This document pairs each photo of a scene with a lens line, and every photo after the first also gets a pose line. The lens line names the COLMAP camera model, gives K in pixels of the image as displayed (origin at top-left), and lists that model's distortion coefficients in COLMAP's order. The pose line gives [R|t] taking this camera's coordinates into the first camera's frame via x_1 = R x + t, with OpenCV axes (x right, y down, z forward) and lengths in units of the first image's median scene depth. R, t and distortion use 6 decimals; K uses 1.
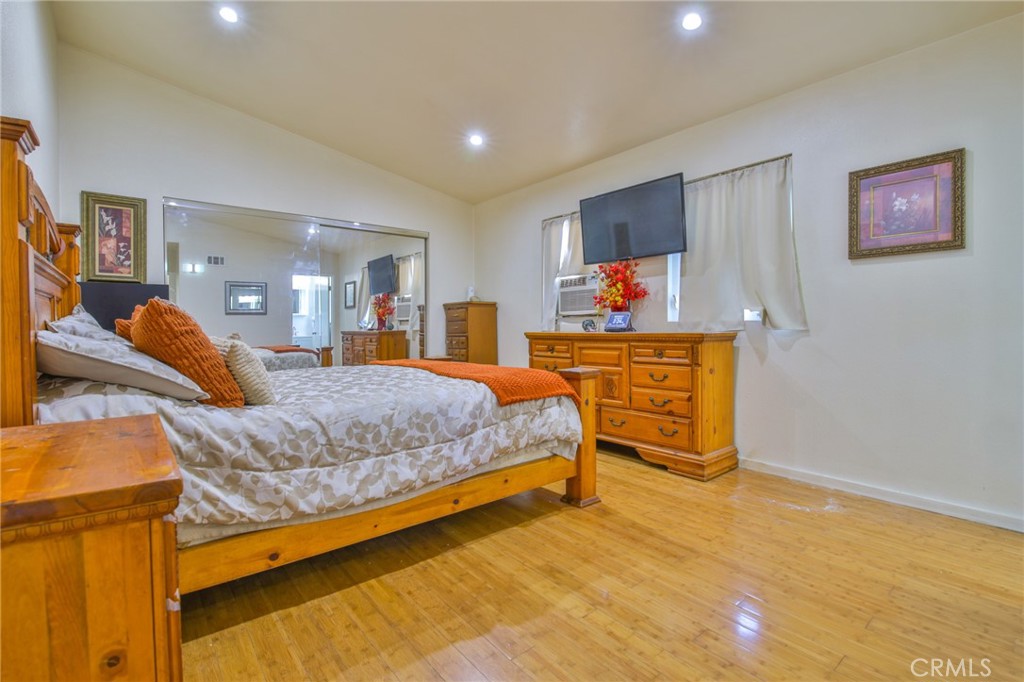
lens RADIAL K [[467.4, 0, 512.3], [0, 467.4, 337.4], [0, 0, 1]] dist [-0.004183, -0.005479]
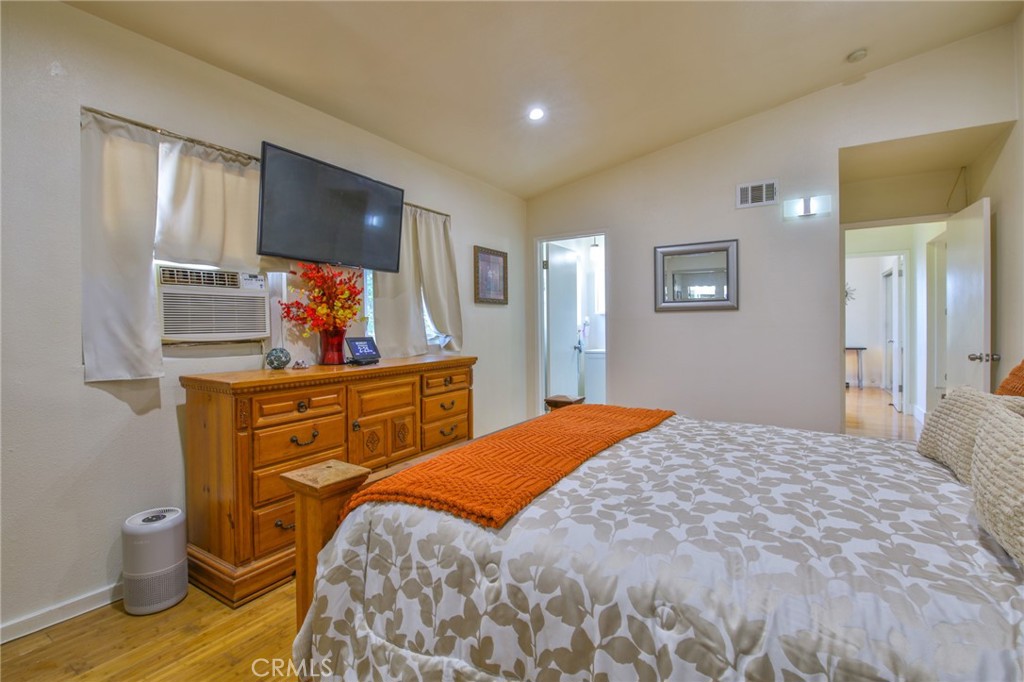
lens RADIAL K [[467.4, 0, 512.5], [0, 467.4, 333.7], [0, 0, 1]] dist [-0.004183, -0.005479]
pose [[-0.320840, -0.009336, 0.947087, -0.595937], [0.026466, 0.999473, 0.018818, -0.072542], [-0.946763, 0.031103, -0.320424, 1.082459]]
